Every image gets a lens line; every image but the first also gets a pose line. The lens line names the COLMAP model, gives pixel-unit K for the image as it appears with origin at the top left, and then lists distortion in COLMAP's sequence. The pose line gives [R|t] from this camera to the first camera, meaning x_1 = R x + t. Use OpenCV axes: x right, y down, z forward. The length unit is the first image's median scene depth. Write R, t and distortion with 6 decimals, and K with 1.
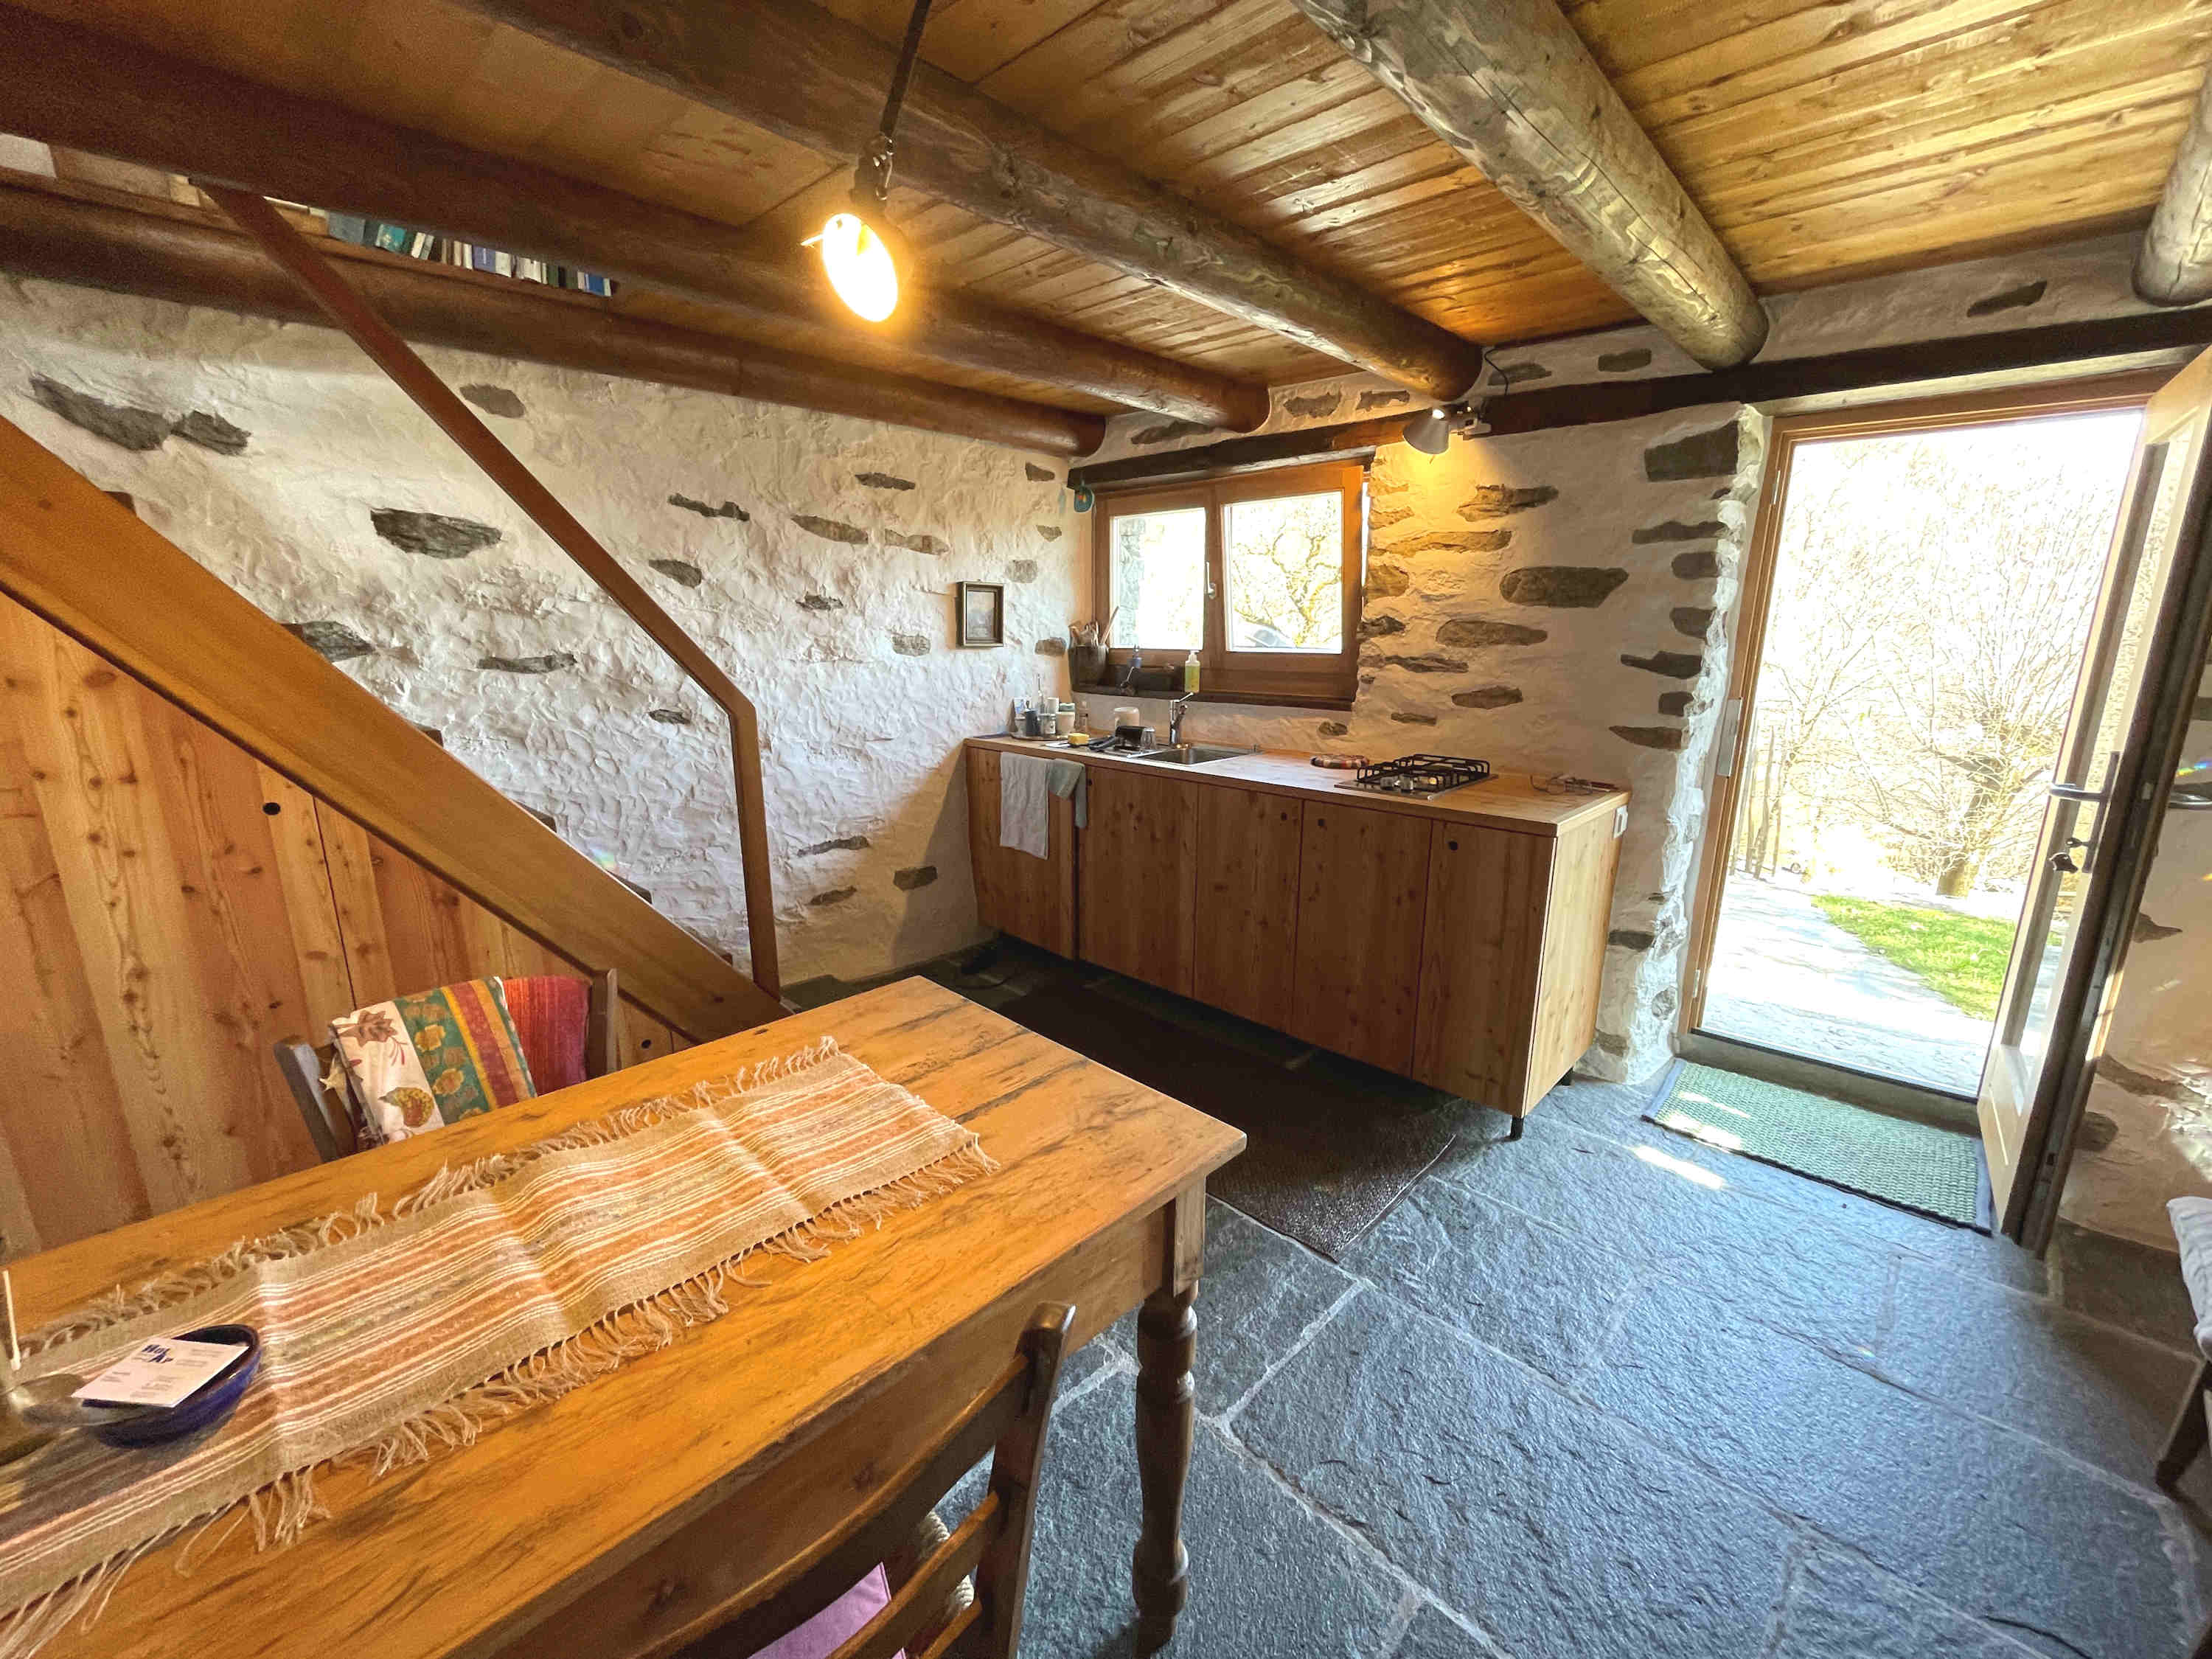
lens RADIAL K [[894.8, 0, 1107.8], [0, 894.8, 828.3], [0, 0, 1]] dist [-0.001620, -0.000332]
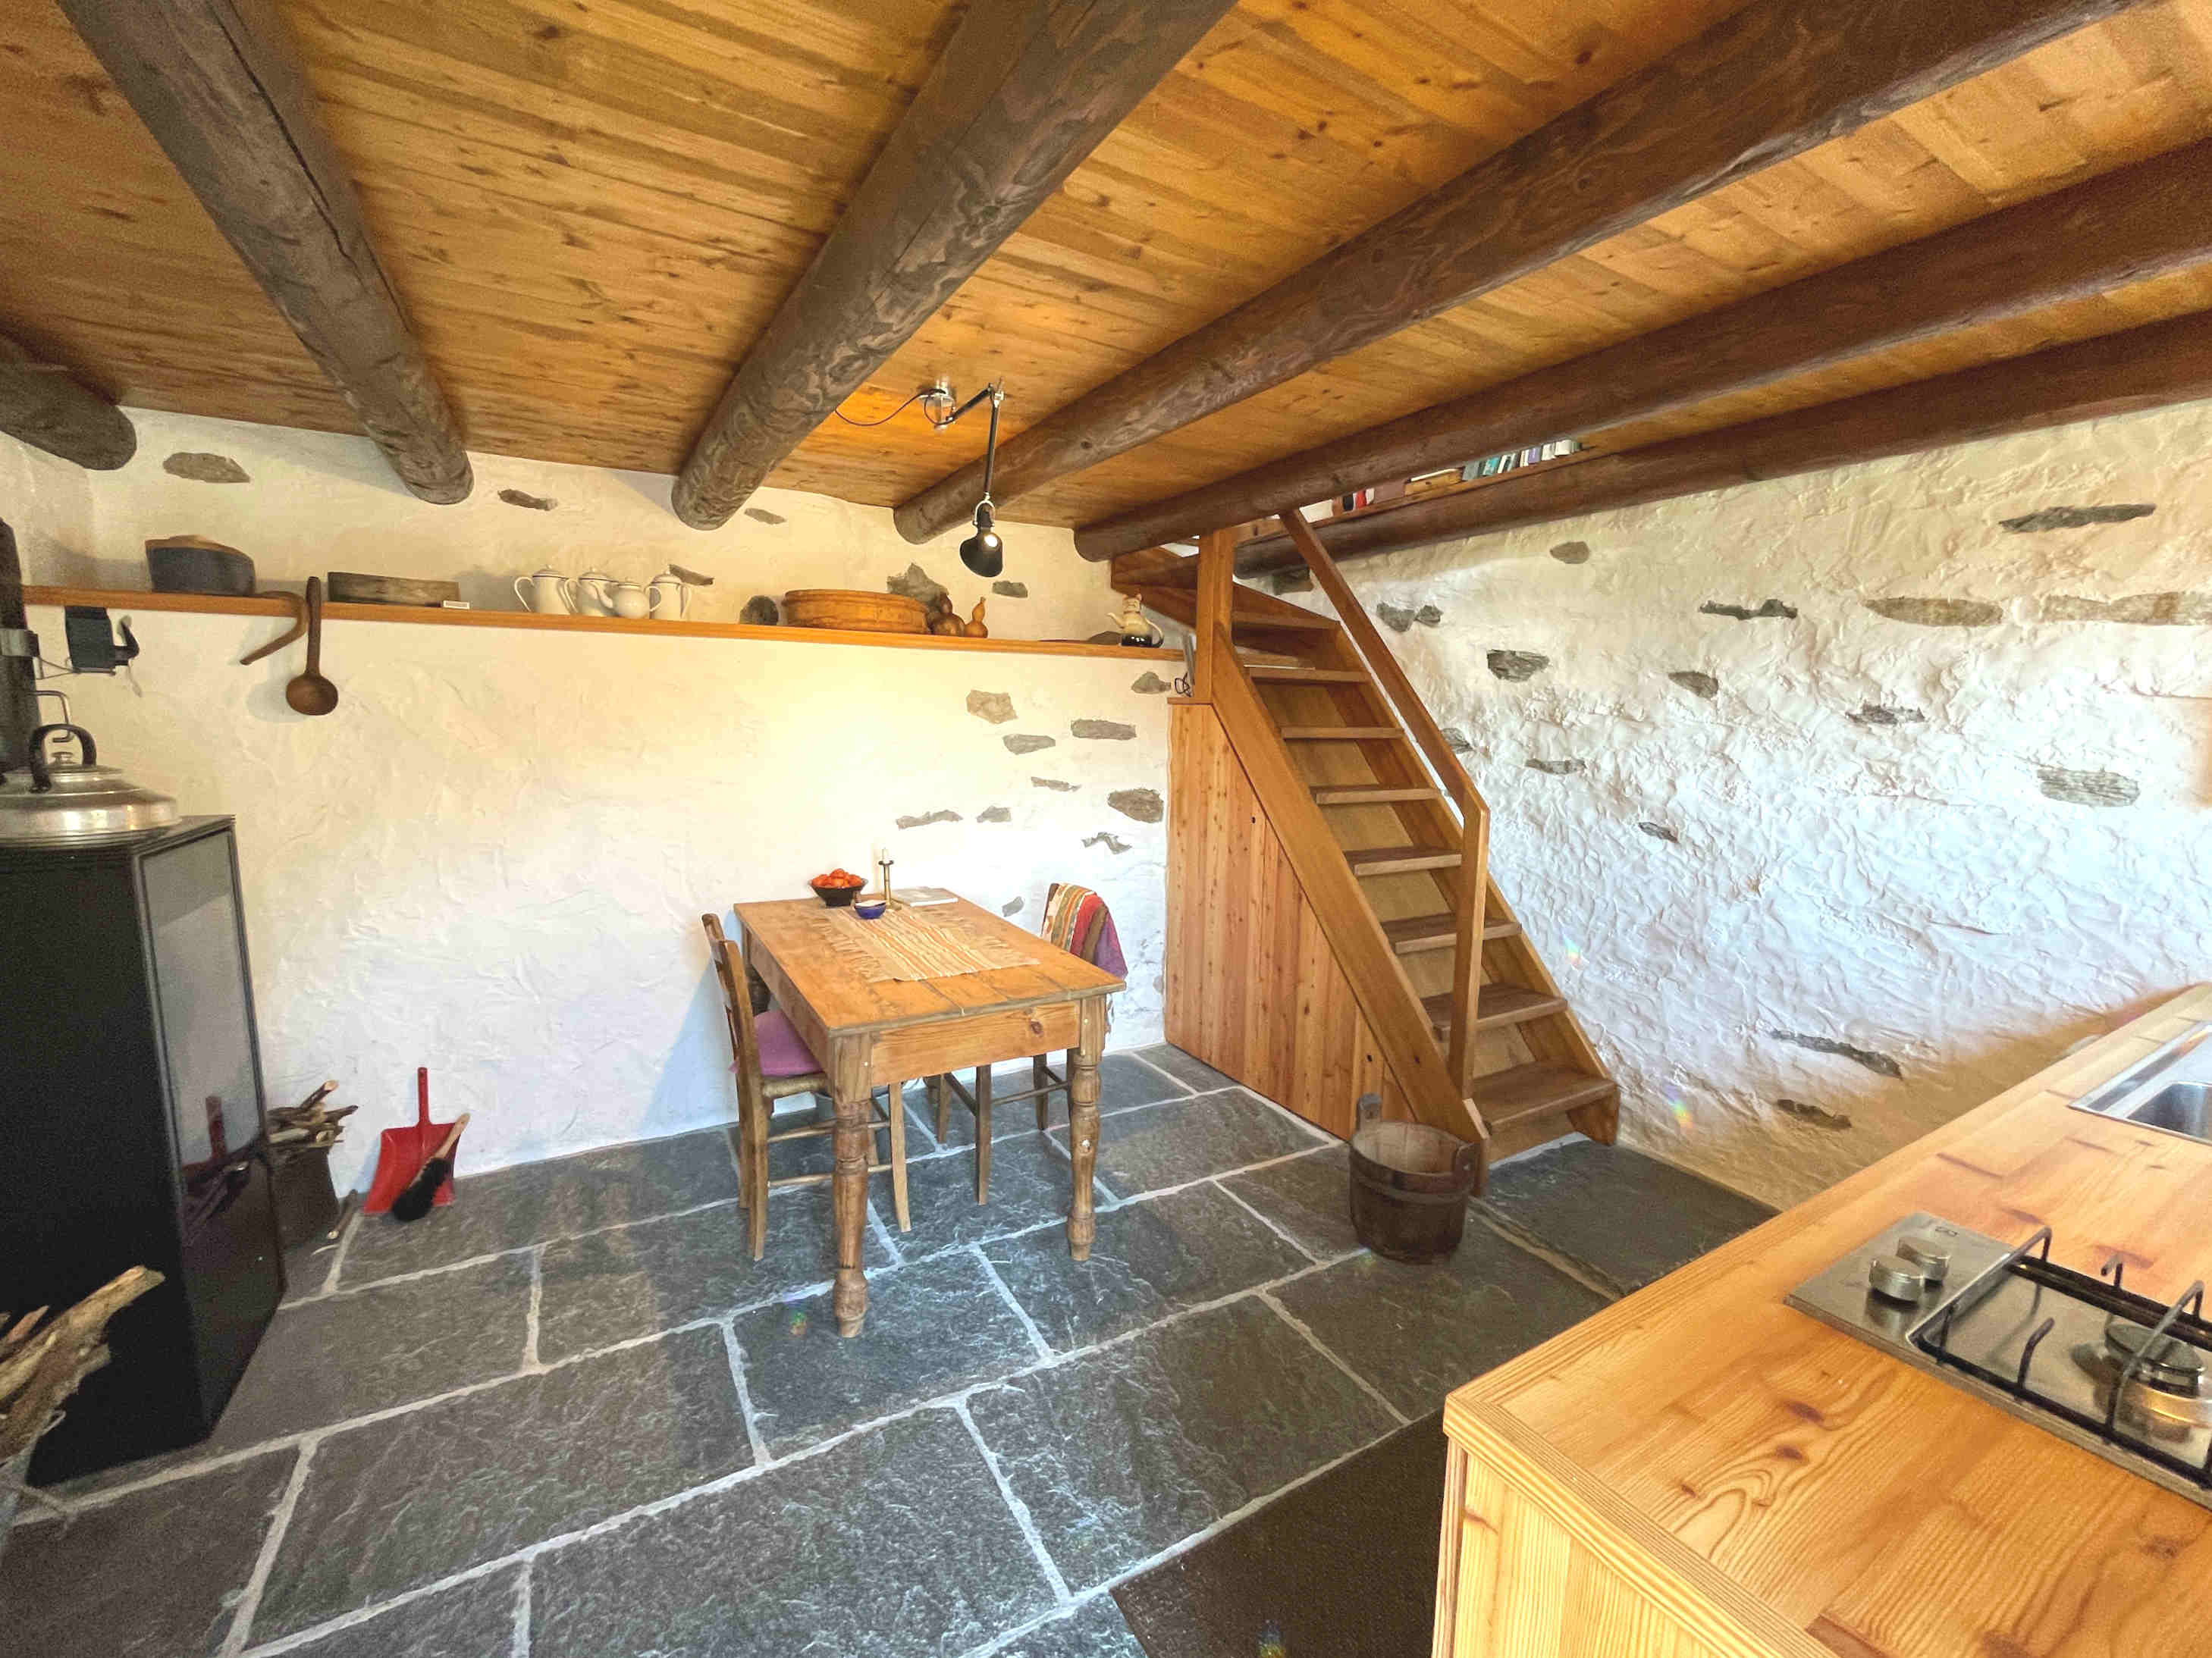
lens RADIAL K [[926.4, 0, 1109.1], [0, 926.4, 826.7], [0, 0, 1]] dist [0.002281, 0.000117]
pose [[-0.263248, 0.114682, -0.957887, 0.625561], [-0.234011, 0.955665, 0.178727, -0.172205], [0.935916, 0.271206, -0.224741, 0.681695]]
